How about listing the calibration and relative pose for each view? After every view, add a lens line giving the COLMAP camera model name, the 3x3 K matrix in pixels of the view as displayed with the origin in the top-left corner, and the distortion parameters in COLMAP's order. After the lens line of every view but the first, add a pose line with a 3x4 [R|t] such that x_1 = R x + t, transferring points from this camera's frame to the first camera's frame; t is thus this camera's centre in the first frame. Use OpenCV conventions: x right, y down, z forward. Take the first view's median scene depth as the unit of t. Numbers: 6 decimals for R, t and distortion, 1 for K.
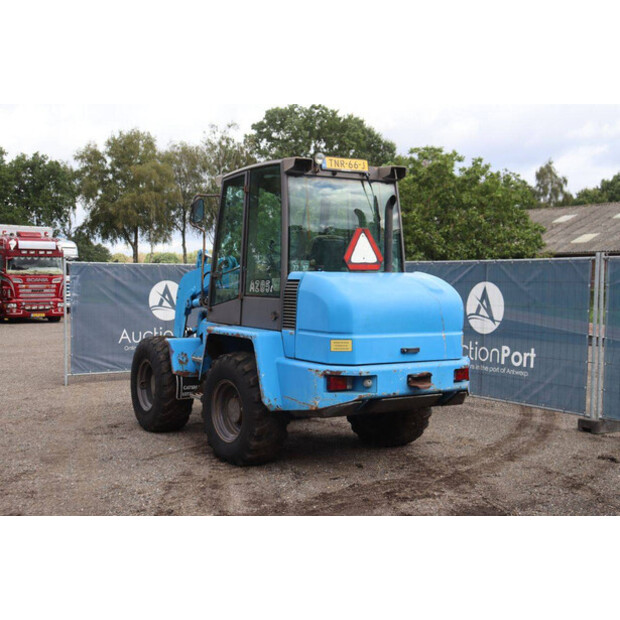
lens RADIAL K [[819.3, 0, 310.0], [0, 819.3, 310.0], [0, 0, 1]] dist [0.035835, 0.035084]
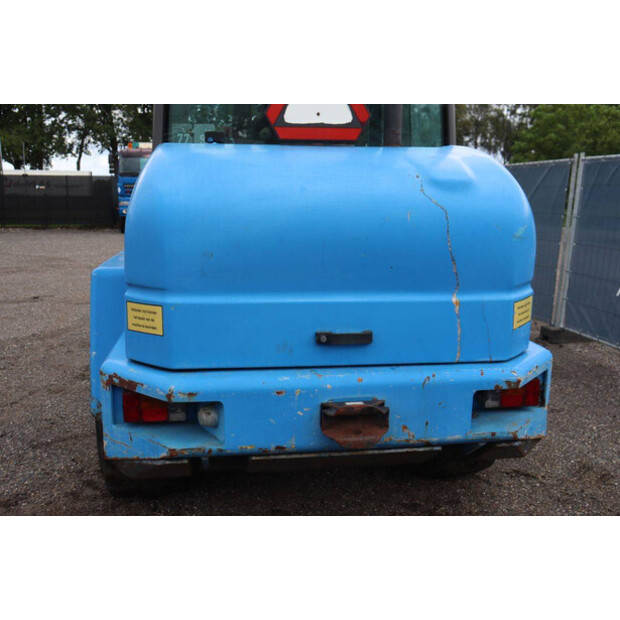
lens RADIAL K [[628.6, 0, 318.4], [0, 628.6, 303.1], [0, 0, 1]] dist [-0.022481, 0.008121]
pose [[0.915539, 0.071922, -0.395746, 0.205513], [-0.018905, 0.990491, 0.136275, -0.006539], [0.401784, -0.117284, 0.908193, 0.656337]]
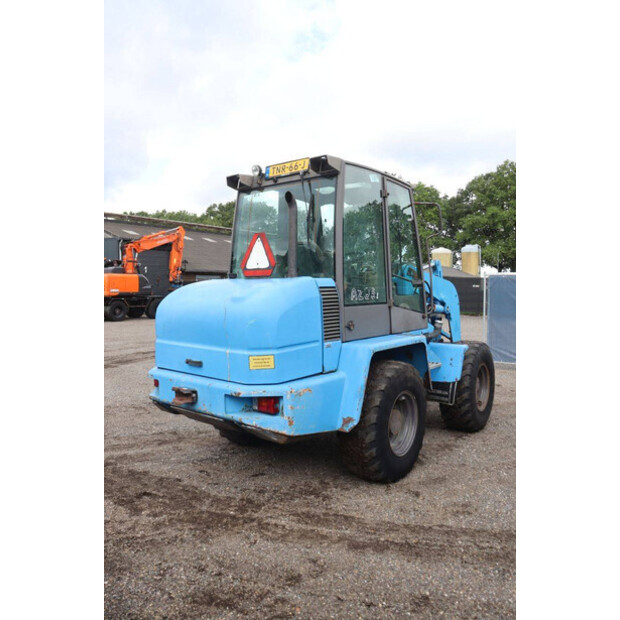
lens RADIAL K [[503.3, 0, 310.0], [0, 503.3, 310.0], [0, 0, 1]] dist [-0.136292, 0.005576]
pose [[0.319415, 0.037712, -0.946864, 0.626734], [-0.032320, 0.999060, 0.028888, -0.027560], [0.947064, 0.021376, 0.320334, 0.849779]]
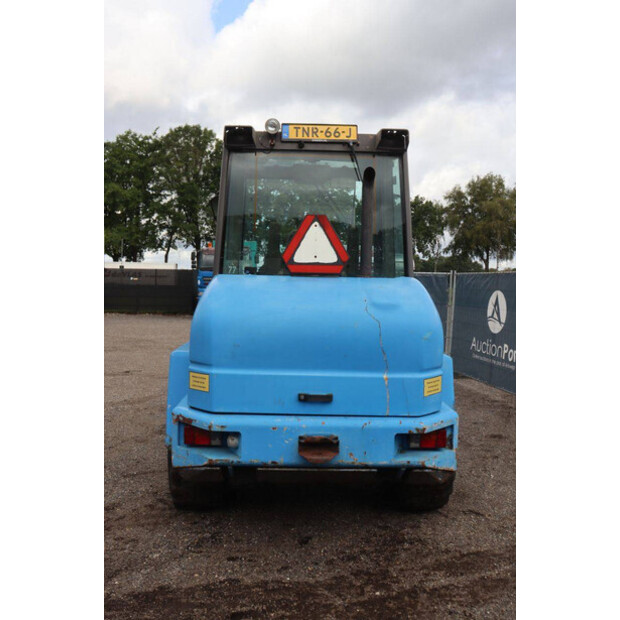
lens RADIAL K [[592.6, 0, 310.0], [0, 592.6, 310.0], [0, 0, 1]] dist [-0.077316, 0.025740]
pose [[0.860834, 0.035794, -0.507625, 0.317028], [-0.034882, 0.999327, 0.011312, -0.021897], [0.507689, 0.007969, 0.861504, 0.540229]]
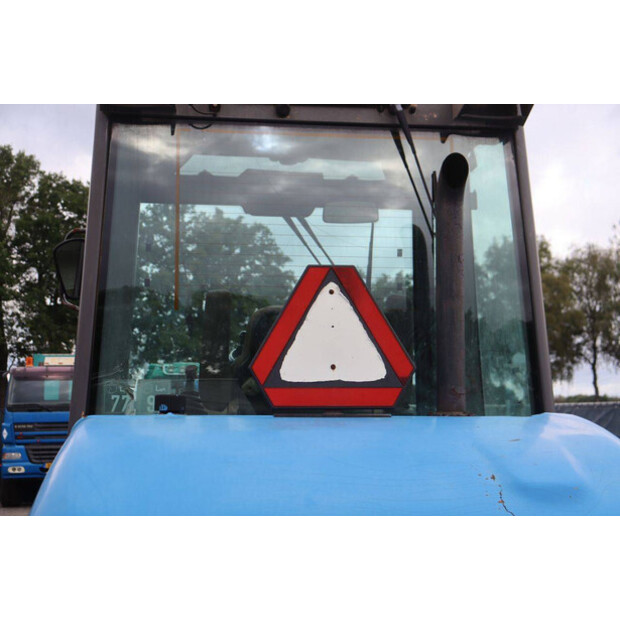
lens RADIAL K [[1047.4, 0, 320.0], [0, 1047.4, 309.1], [0, 0, 1]] dist [0.129653, 0.087644]
pose [[0.908950, -0.052427, -0.413596, 0.211010], [-0.010657, 0.988815, -0.148764, -0.027312], [0.416769, 0.139627, 0.898225, 0.645218]]
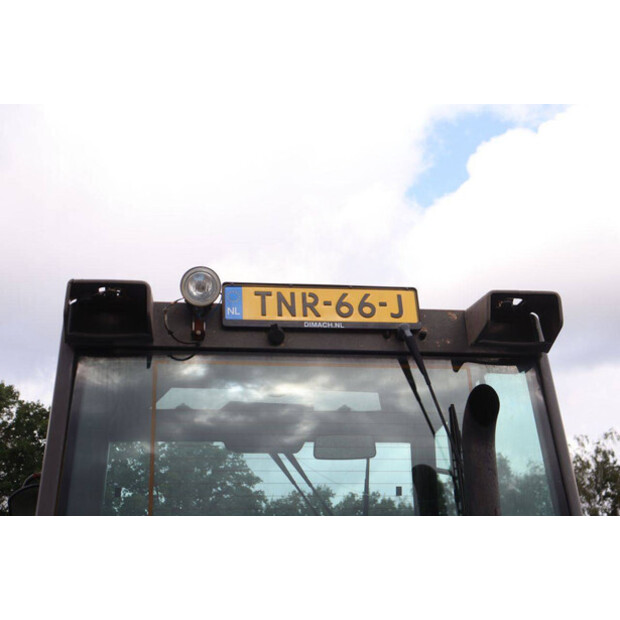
lens RADIAL K [[989.6, 0, 323.8], [0, 989.6, 310.8], [0, 0, 1]] dist [0.149339, 0.093692]
pose [[0.921387, -0.149597, -0.358701, 0.169136], [0.013493, 0.934707, -0.355164, -0.053559], [0.388412, 0.322403, 0.863245, 0.709599]]
